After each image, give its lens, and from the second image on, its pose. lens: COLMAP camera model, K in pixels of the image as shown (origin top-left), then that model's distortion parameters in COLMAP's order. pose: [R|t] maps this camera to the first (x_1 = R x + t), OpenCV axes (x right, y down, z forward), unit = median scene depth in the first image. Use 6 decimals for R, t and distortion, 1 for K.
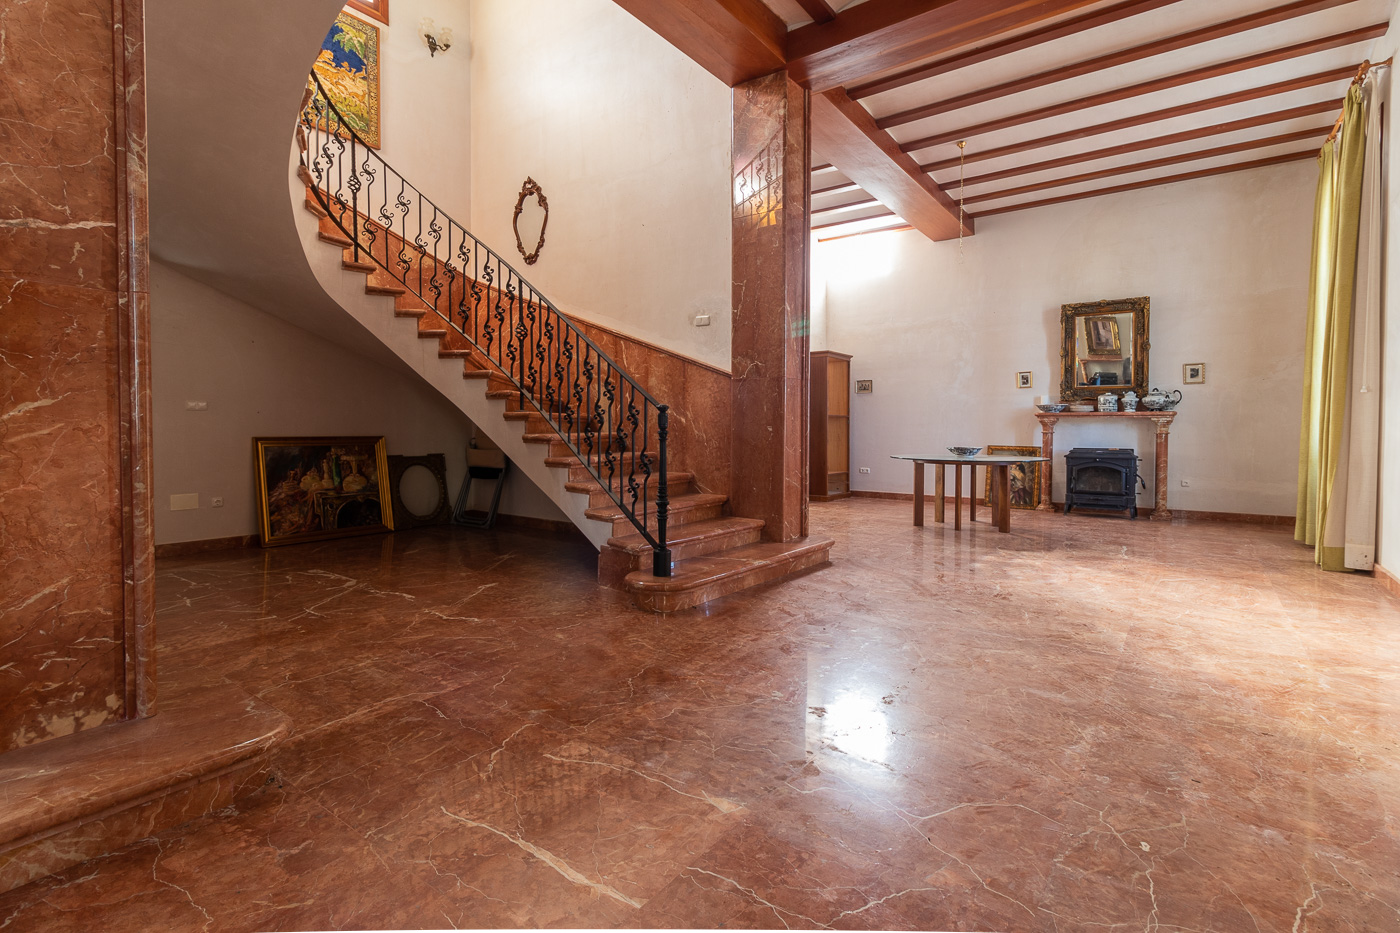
lens RADIAL K [[646.3, 0, 700.7], [0, 646.3, 443.9], [0, 0, 1]] dist [-0.001507, -0.000227]
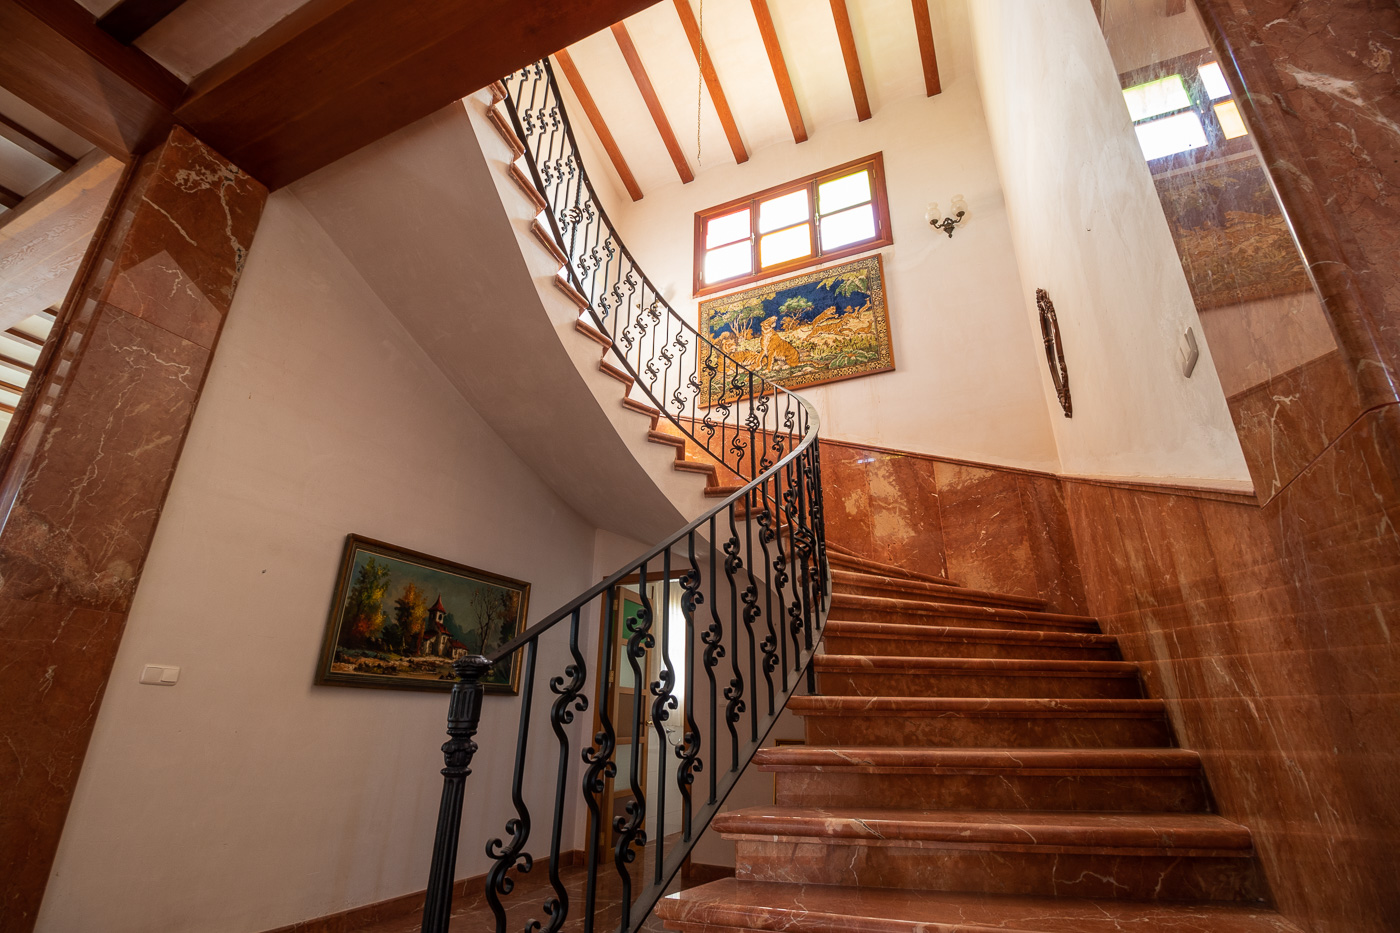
lens RADIAL K [[656.9, 0, 693.6], [0, 656.9, 456.4], [0, 0, 1]] dist [-0.008840, -0.001236]
pose [[0.195535, -0.368127, -0.908982, 0.389513], [-0.035266, 0.923635, -0.381648, -0.039443], [0.980063, 0.106681, 0.167620, 1.311593]]
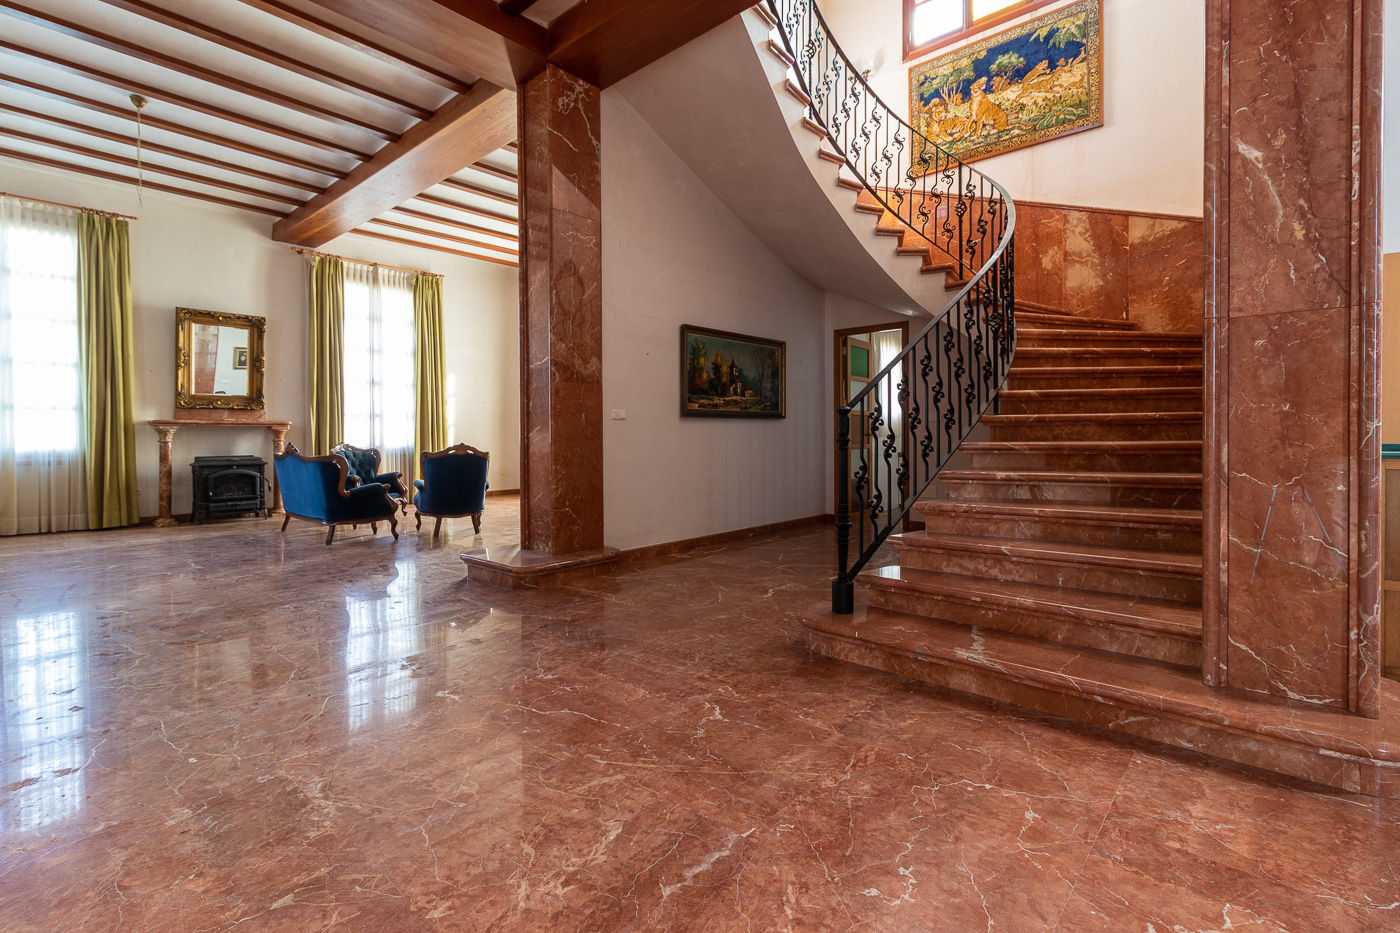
lens RADIAL K [[663.0, 0, 698.9], [0, 663.0, 442.2], [0, 0, 1]] dist [0.005911, -0.000371]
pose [[-0.082107, 0.006797, -0.996600, 1.020451], [-0.016544, 0.999830, 0.008182, -0.024311], [0.996486, 0.017160, -0.081981, 1.113474]]
